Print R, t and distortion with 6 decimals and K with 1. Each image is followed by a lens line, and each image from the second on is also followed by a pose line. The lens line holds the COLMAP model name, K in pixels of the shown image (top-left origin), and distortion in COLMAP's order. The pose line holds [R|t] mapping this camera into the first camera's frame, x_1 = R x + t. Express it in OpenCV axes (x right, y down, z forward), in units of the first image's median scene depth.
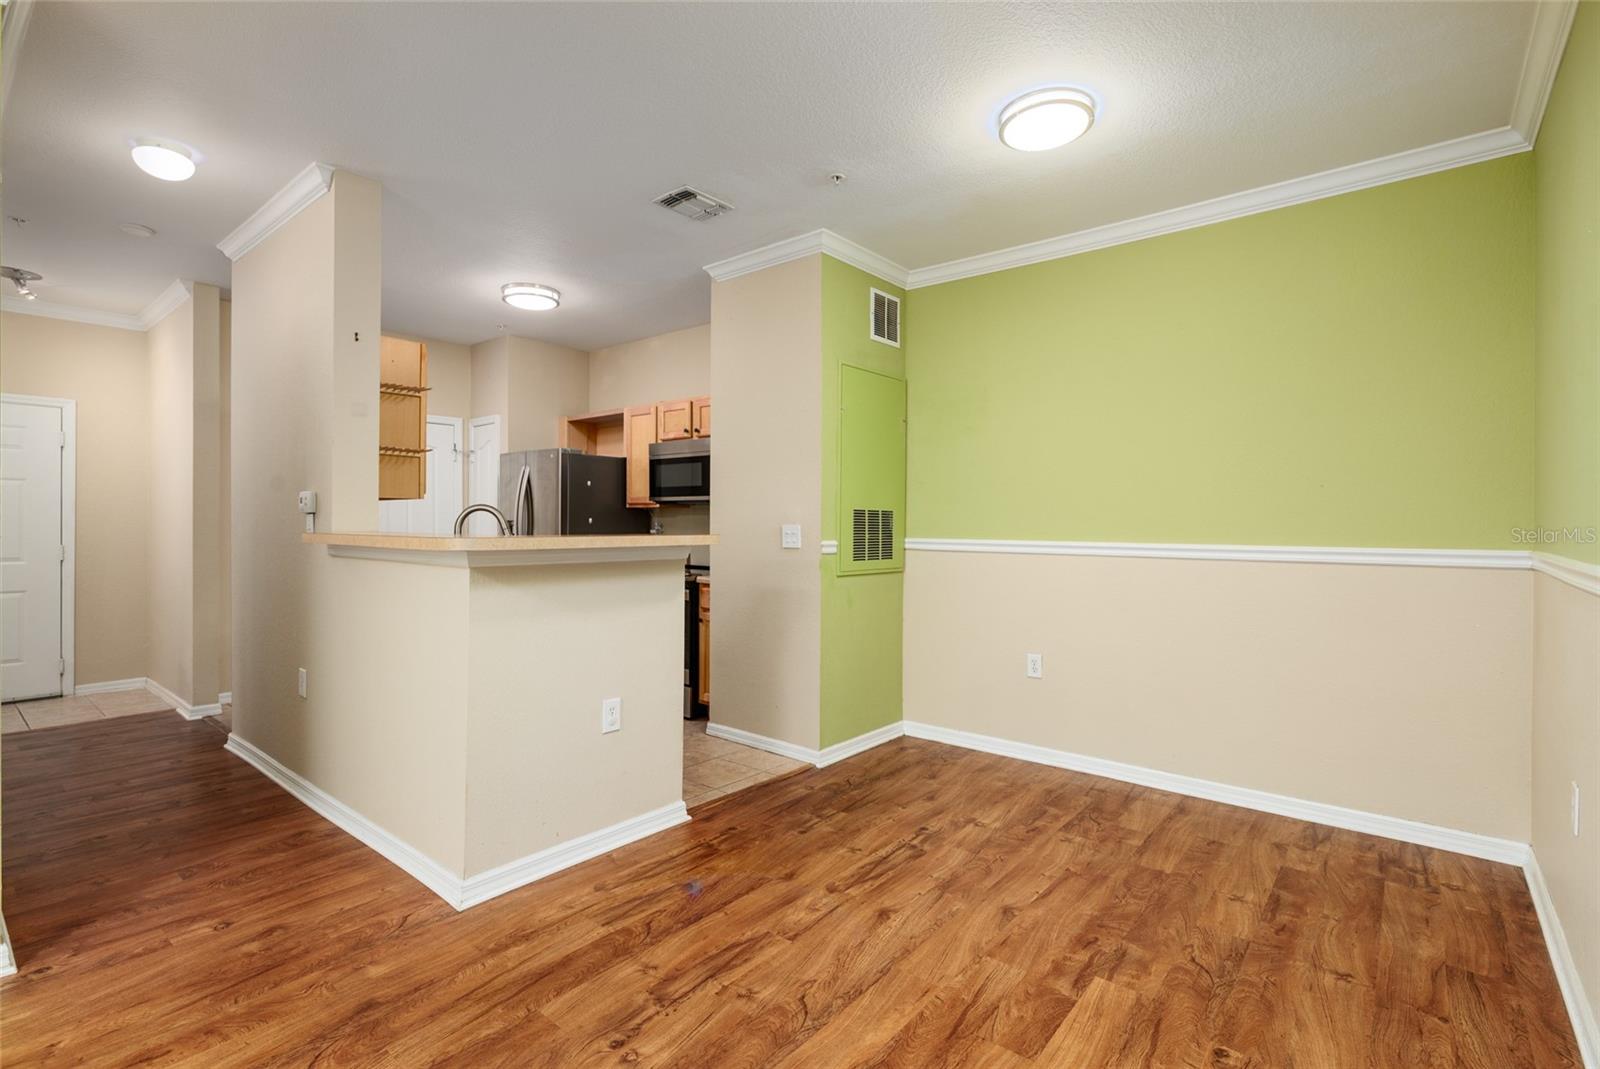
lens RADIAL K [[751.4, 0, 801.1], [0, 751.4, 529.0], [0, 0, 1]] dist [0.003413, 0.000725]
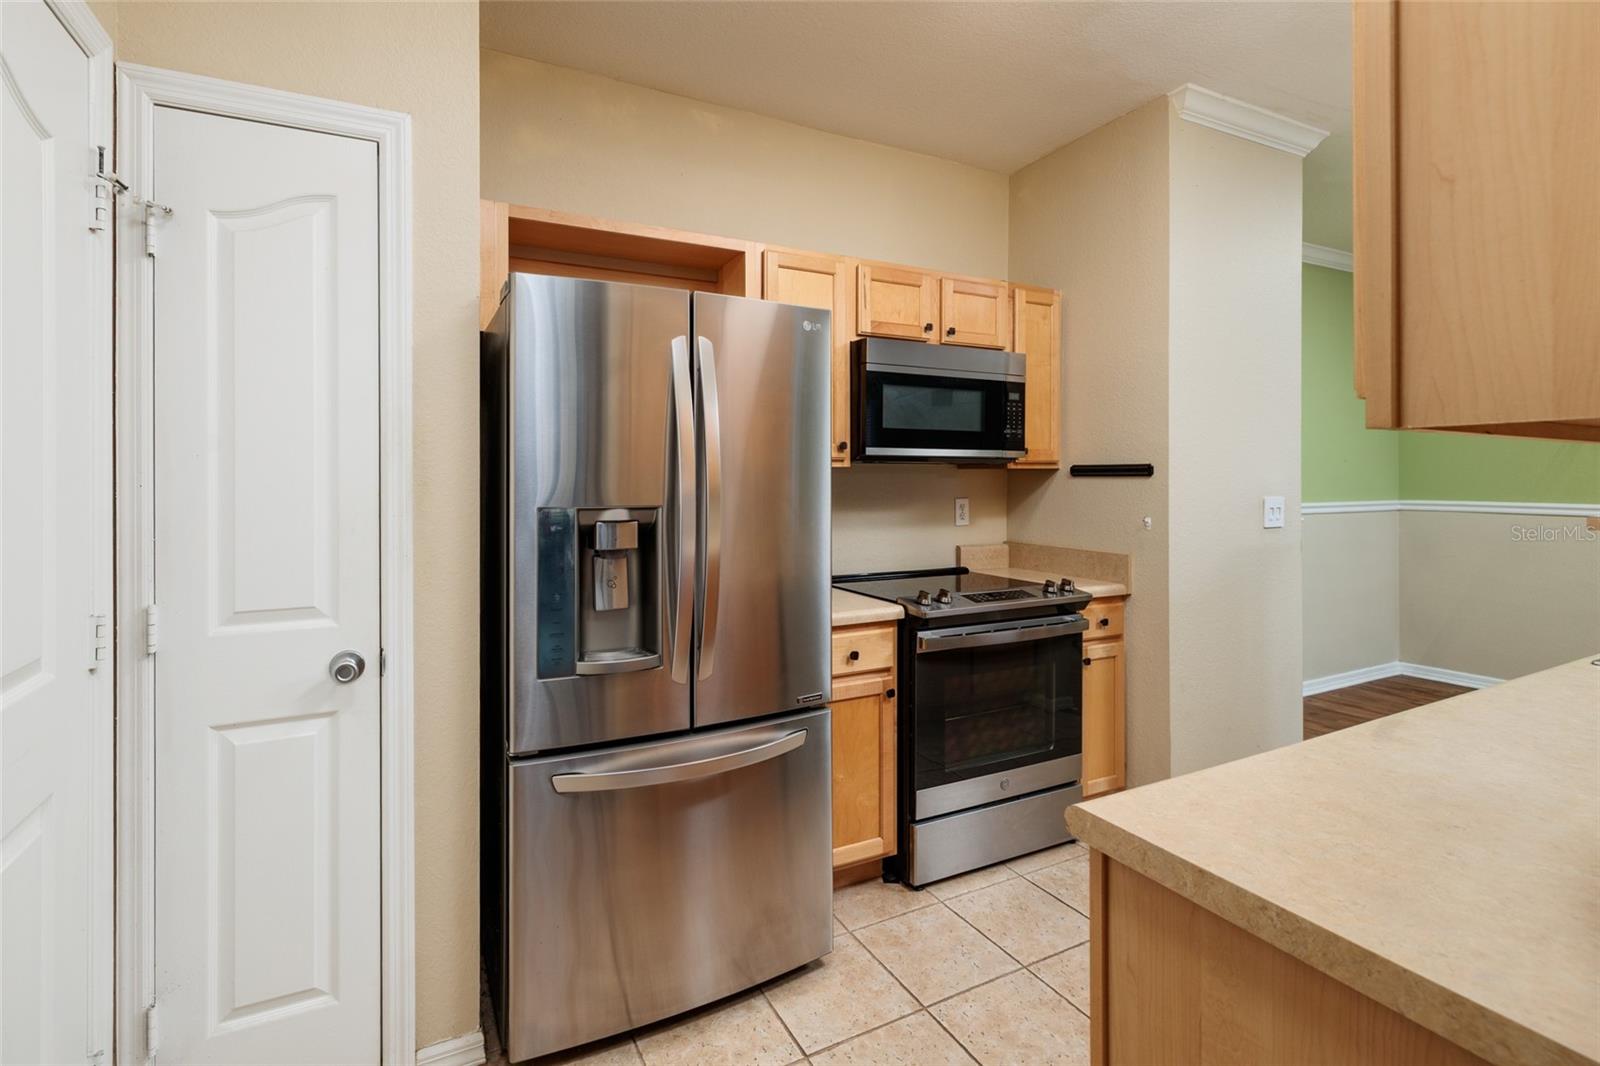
lens RADIAL K [[722.8, 0, 761.0], [0, 722.8, 478.4], [0, 0, 1]] dist [0.001953, -0.000221]
pose [[0.408009, -0.004599, 0.912966, -1.101831], [0.011738, 0.999931, -0.000209, -0.036913], [-0.912903, 0.010802, 0.408034, 1.454420]]
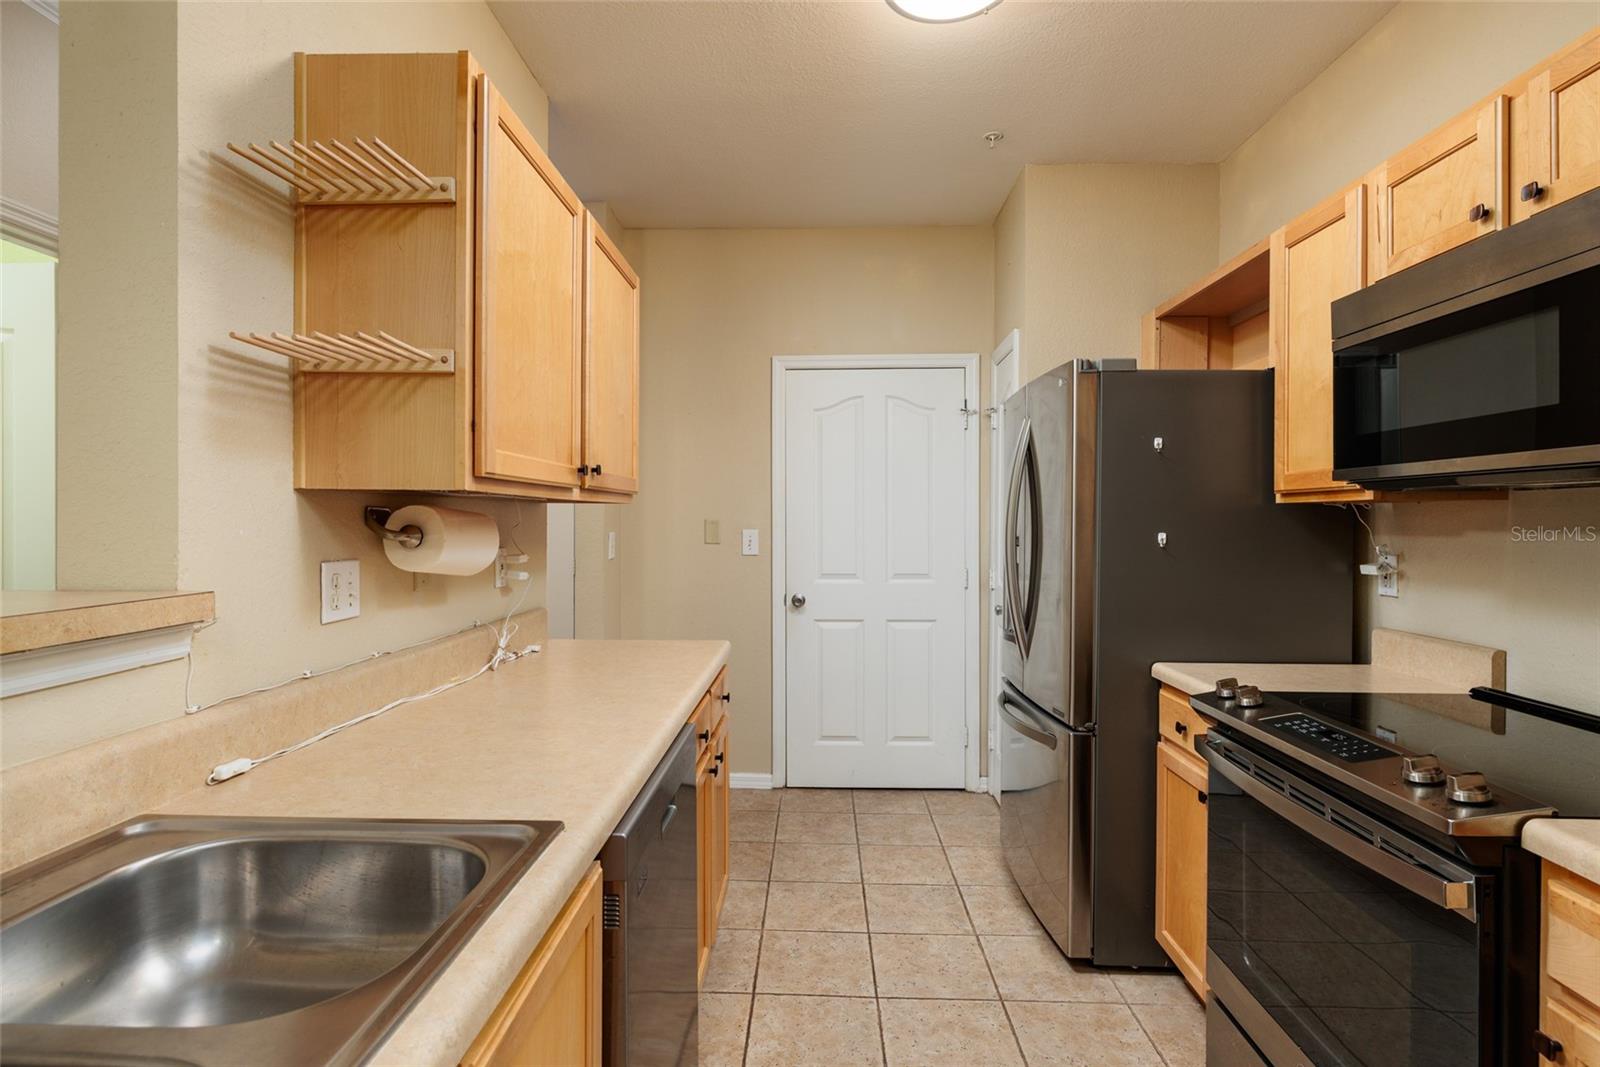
lens RADIAL K [[781.4, 0, 799.9], [0, 781.4, 530.6], [0, 0, 1]] dist [-0.005190, -0.001107]
pose [[0.619989, 0.003680, -0.784602, -0.138653], [-0.002835, 0.999993, 0.002450, -0.027382], [0.784605, 0.000706, 0.619996, 1.029467]]
